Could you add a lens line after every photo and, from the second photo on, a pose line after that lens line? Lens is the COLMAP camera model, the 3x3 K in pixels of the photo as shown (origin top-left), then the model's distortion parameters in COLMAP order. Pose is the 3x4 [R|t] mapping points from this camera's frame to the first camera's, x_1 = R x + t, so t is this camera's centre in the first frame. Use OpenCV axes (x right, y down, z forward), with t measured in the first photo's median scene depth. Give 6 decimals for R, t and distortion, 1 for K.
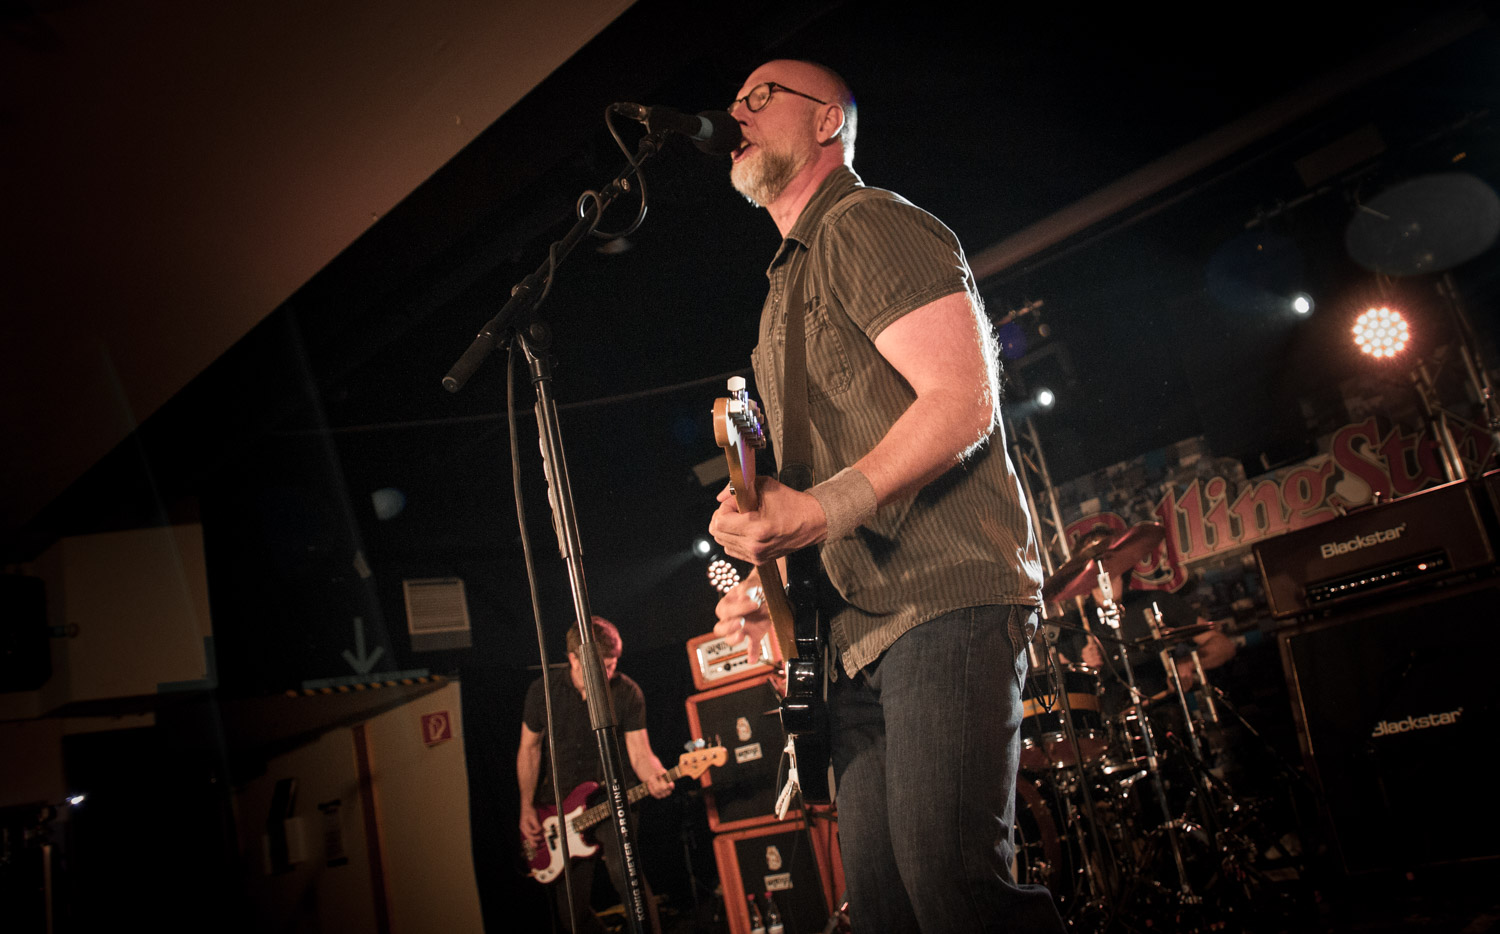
lens RADIAL K [[1263.4, 0, 771.8], [0, 1263.4, 411.9], [0, 0, 1]] dist [-0.139142, 0.142695]
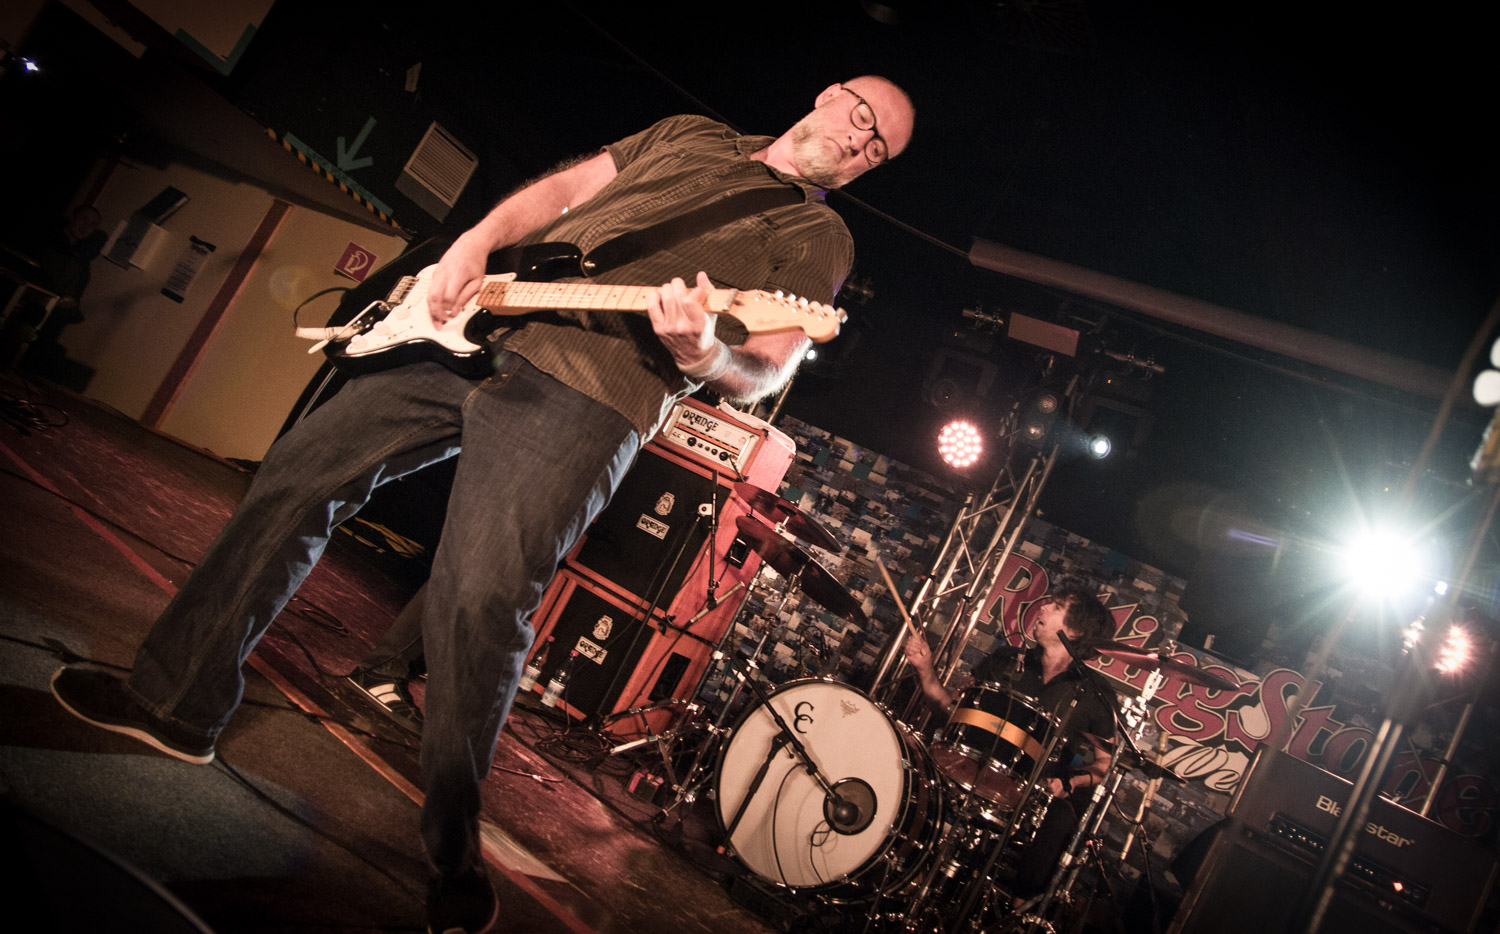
lens RADIAL K [[1245.4, 0, 771.9], [0, 1245.4, 431.2], [0, 0, 1]] dist [-0.118624, 0.118118]
pose [[0.738297, 0.662364, 0.127245, -0.087919], [-0.674072, 0.731135, 0.105206, 0.046324], [-0.023349, -0.163446, 0.986276, 0.068028]]
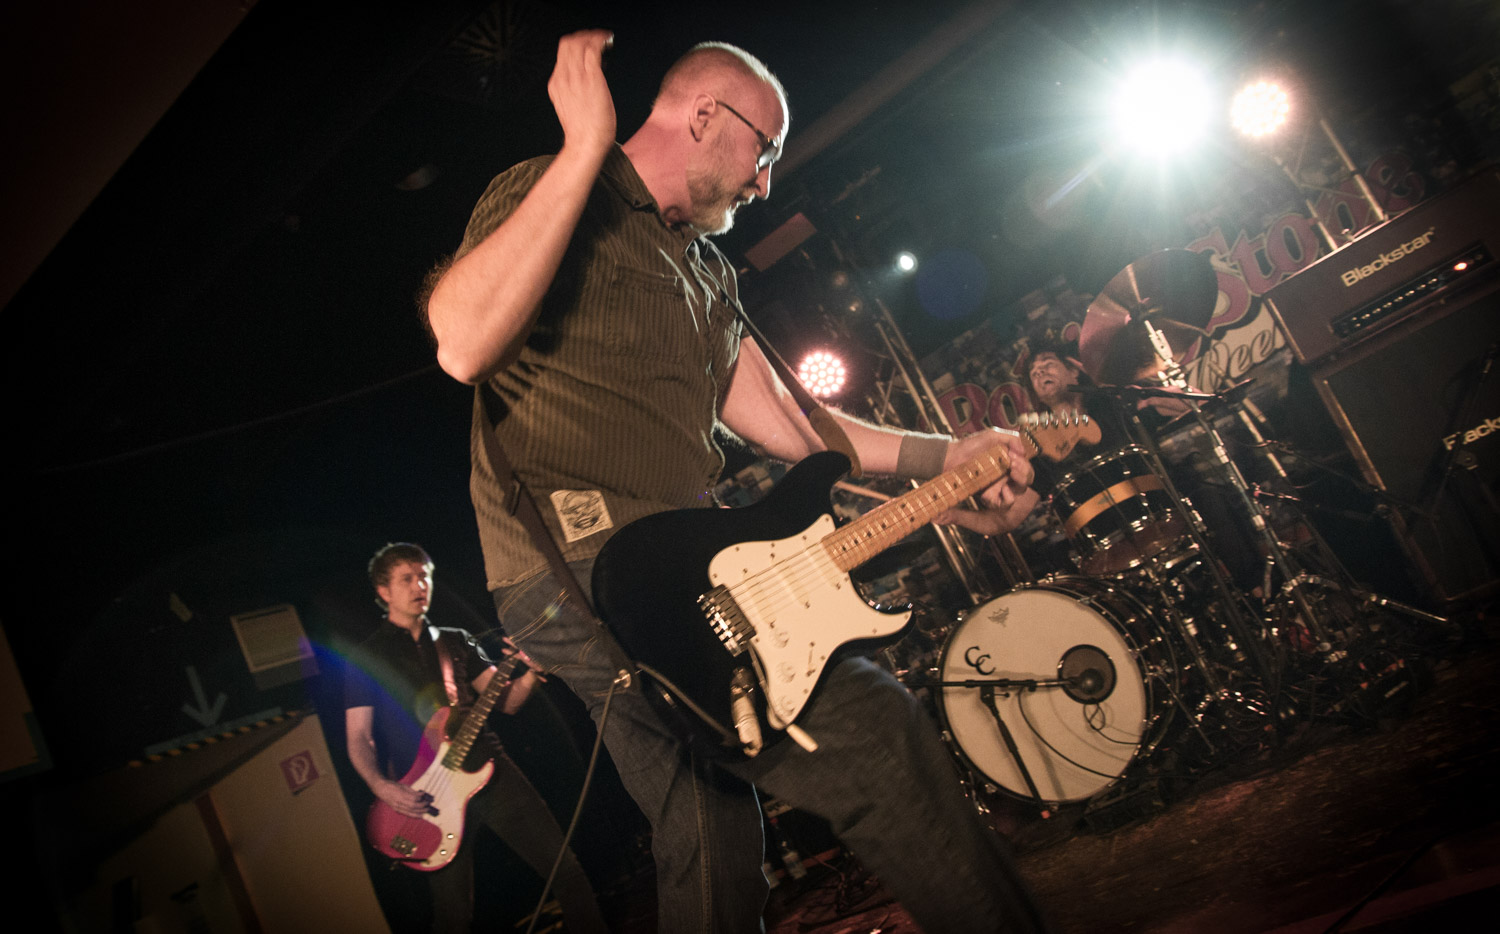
lens RADIAL K [[1216.7, 0, 754.4], [0, 1216.7, 447.3], [0, 0, 1]] dist [-0.128056, 0.122261]
pose [[0.959625, -0.197440, 0.200343, -0.097690], [0.191444, 0.980276, 0.049071, 0.054673], [-0.206080, -0.008735, 0.978496, 0.105655]]
